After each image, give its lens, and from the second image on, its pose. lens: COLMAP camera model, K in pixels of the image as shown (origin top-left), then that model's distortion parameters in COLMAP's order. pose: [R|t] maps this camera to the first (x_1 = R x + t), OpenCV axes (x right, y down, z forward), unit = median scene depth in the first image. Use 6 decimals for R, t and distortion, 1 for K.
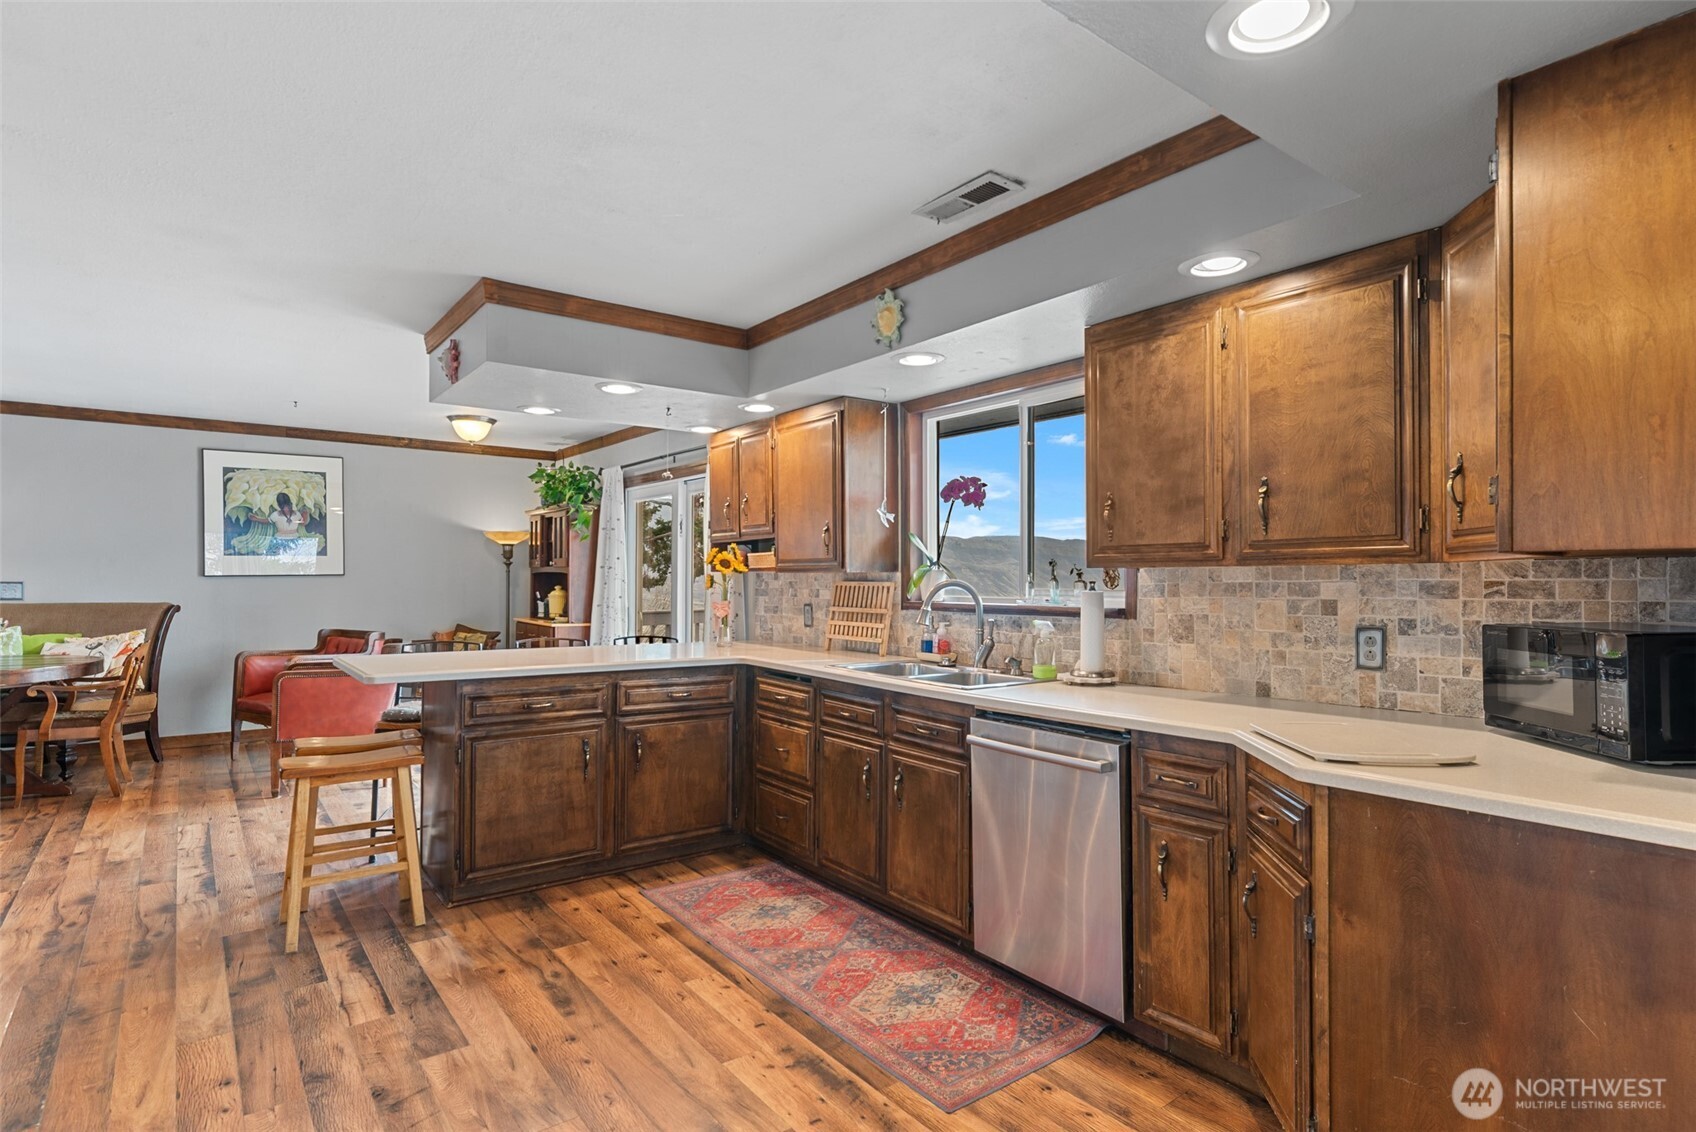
lens RADIAL K [[885.8, 0, 863.3], [0, 885.8, 571.4], [0, 0, 1]] dist [0.001511, -0.000711]
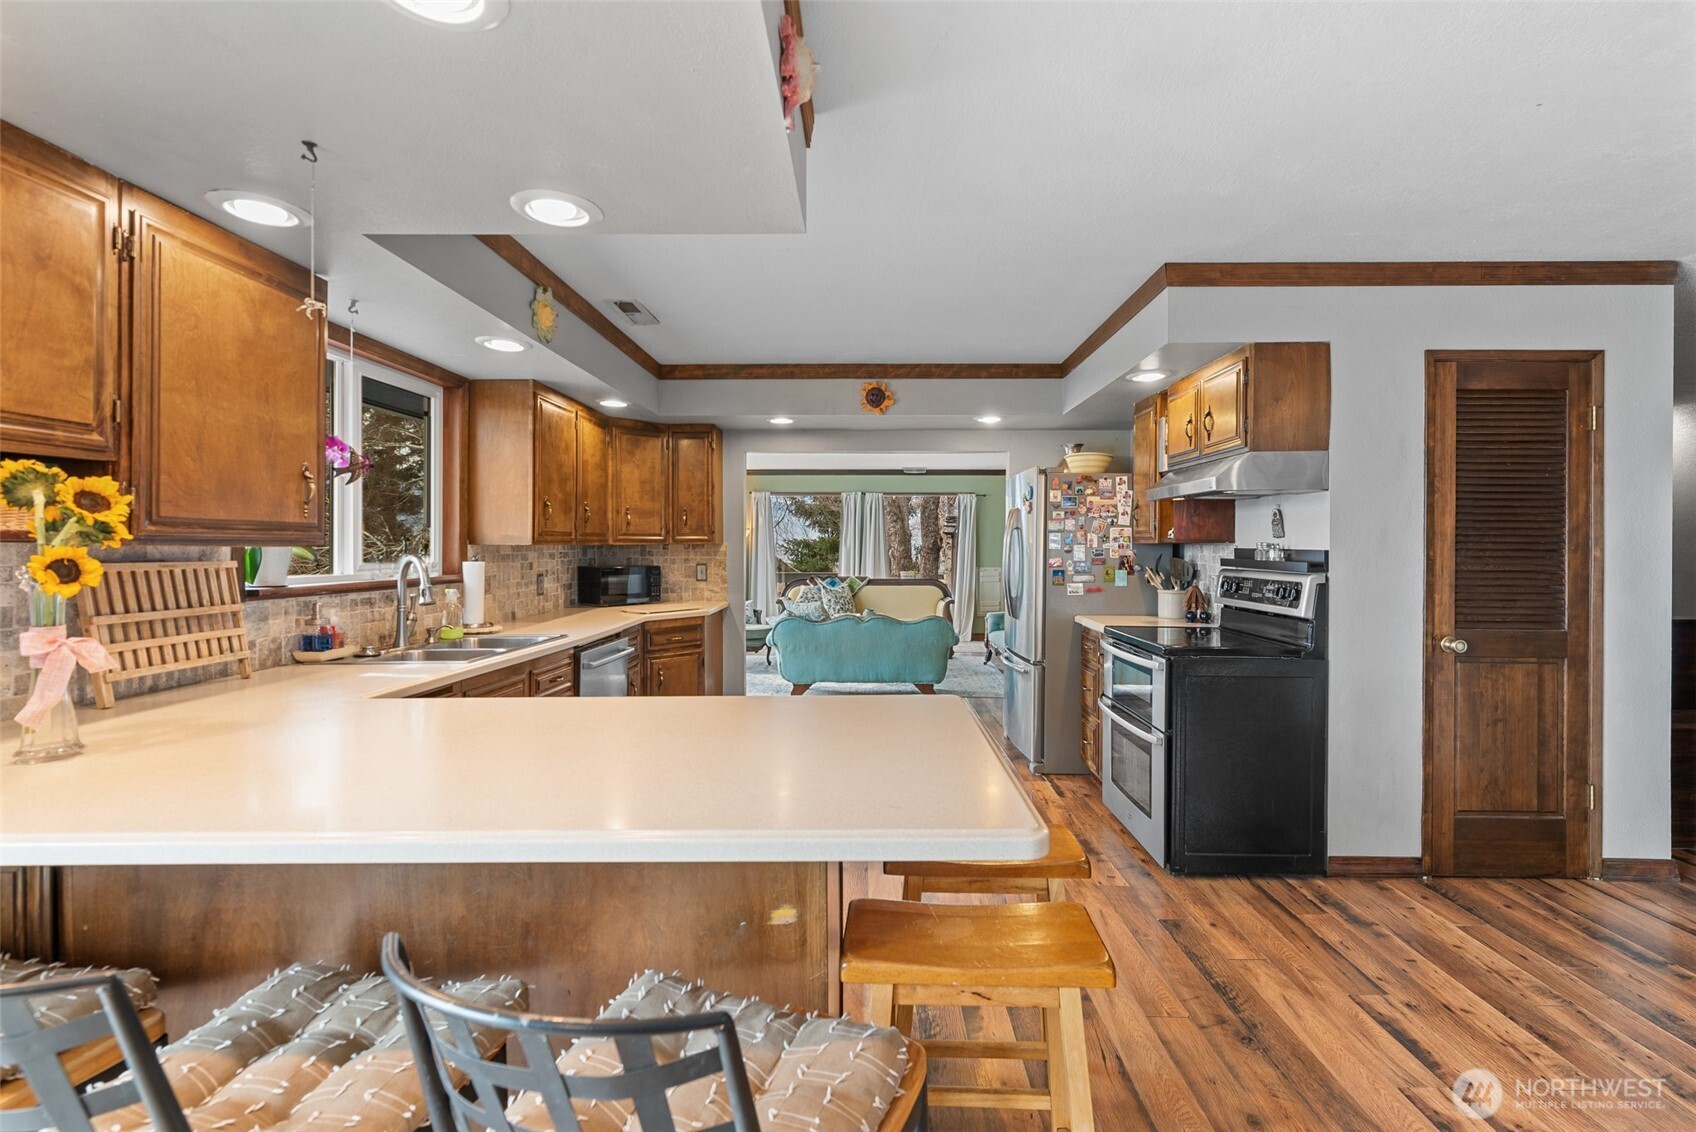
lens RADIAL K [[752.9, 0, 858.3], [0, 752.9, 554.6], [0, 0, 1]] dist [0.001981, 0.000031]
pose [[-0.789915, -0.004214, 0.613202, -0.641359], [-0.001191, 0.999985, 0.005337, 0.003557], [-0.613215, 0.003485, -0.789908, 1.130671]]
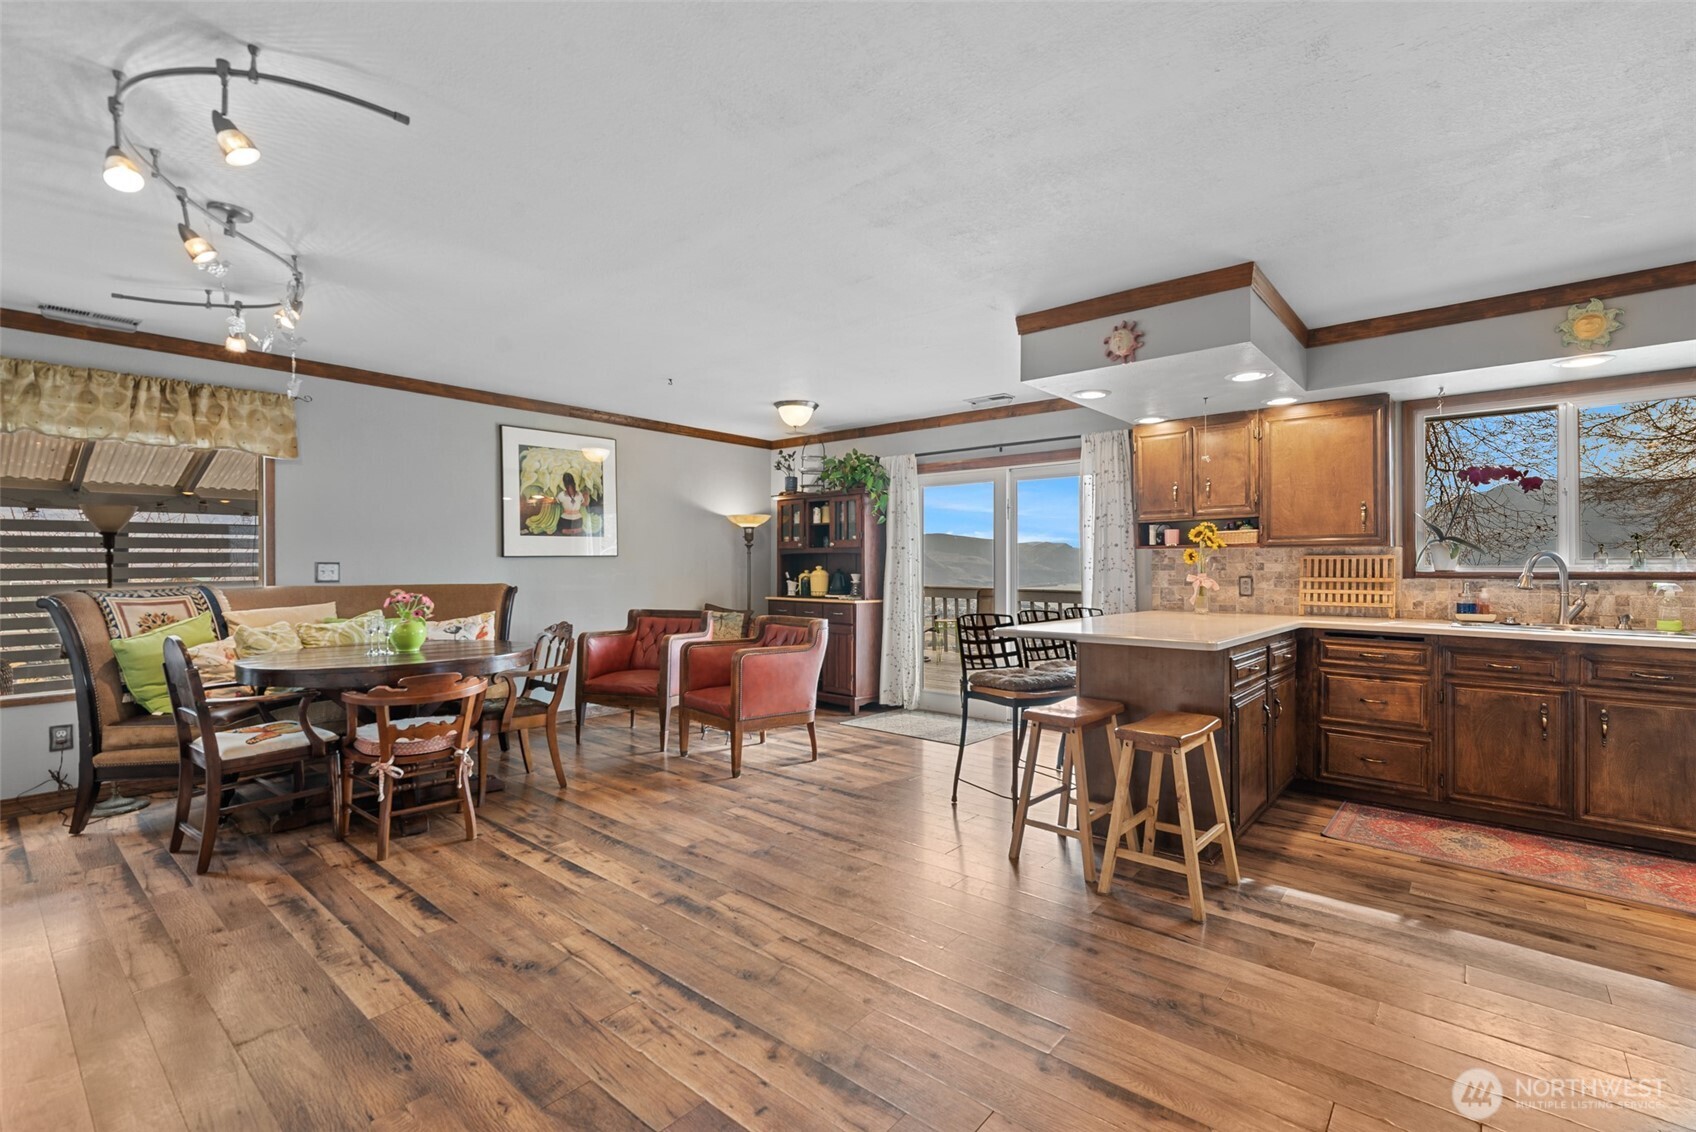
lens RADIAL K [[752.9, 0, 863.3], [0, 752.9, 558.2], [0, 0, 1]] dist [0.001981, 0.000031]
pose [[0.976631, -0.002807, 0.214906, -0.847958], [0.003236, 0.999993, -0.001643, 0.015305], [-0.214900, 0.002300, 0.976633, 0.178150]]
